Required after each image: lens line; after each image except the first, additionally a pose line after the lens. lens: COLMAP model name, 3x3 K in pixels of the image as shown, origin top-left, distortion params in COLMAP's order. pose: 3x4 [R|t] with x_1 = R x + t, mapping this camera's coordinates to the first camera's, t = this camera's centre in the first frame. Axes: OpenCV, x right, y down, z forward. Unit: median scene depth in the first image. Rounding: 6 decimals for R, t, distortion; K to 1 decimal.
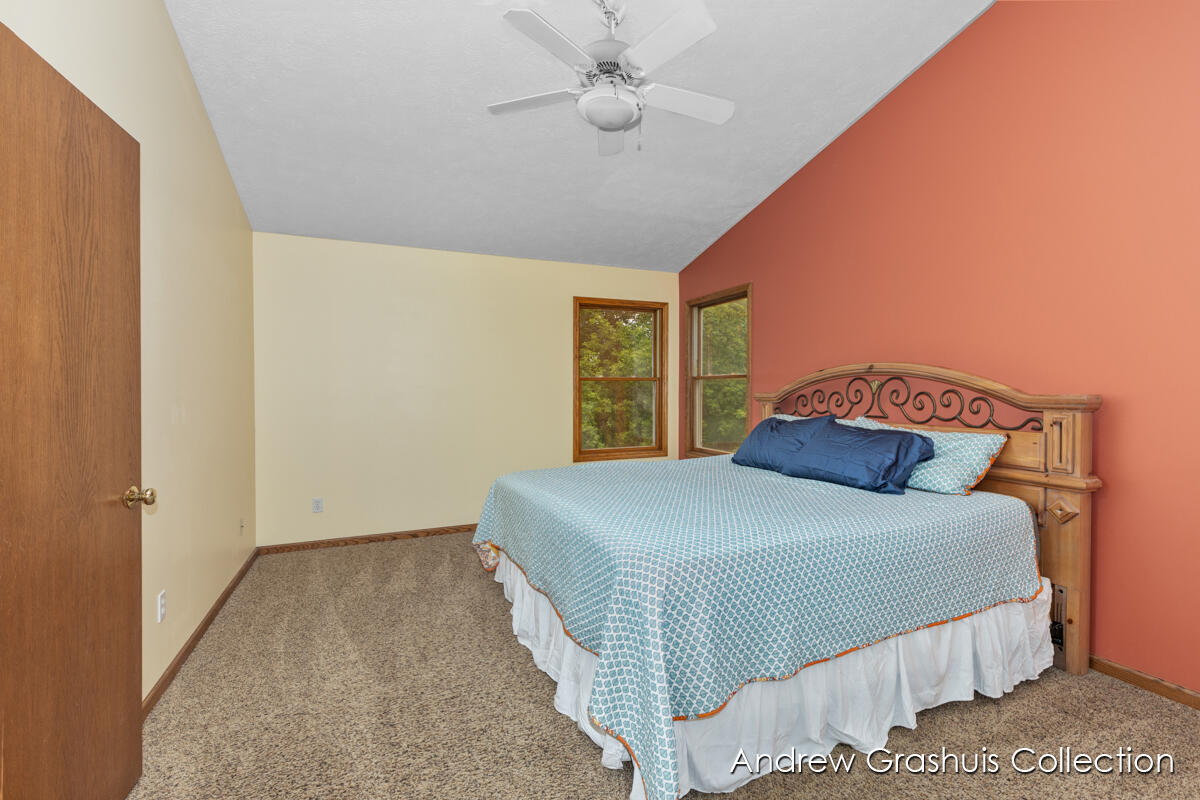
lens RADIAL K [[536.1, 0, 605.7], [0, 536.1, 401.4], [0, 0, 1]] dist [0.001742, -0.000046]
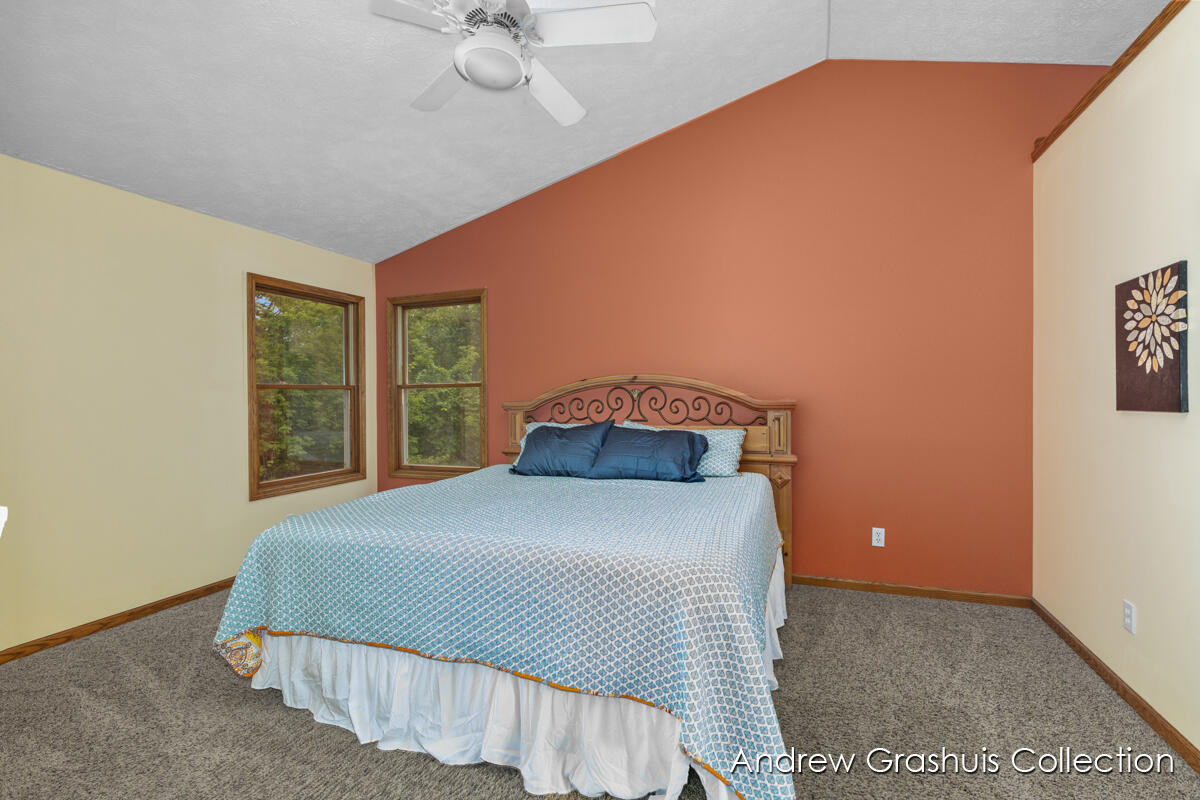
lens RADIAL K [[541.4, 0, 606.4], [0, 541.4, 405.5], [0, 0, 1]] dist [0.003335, 0.000779]
pose [[0.702633, -0.014995, 0.711394, -0.383349], [0.025075, 0.999679, -0.003695, -0.001161], [-0.711110, 0.020435, 0.702784, 0.222398]]
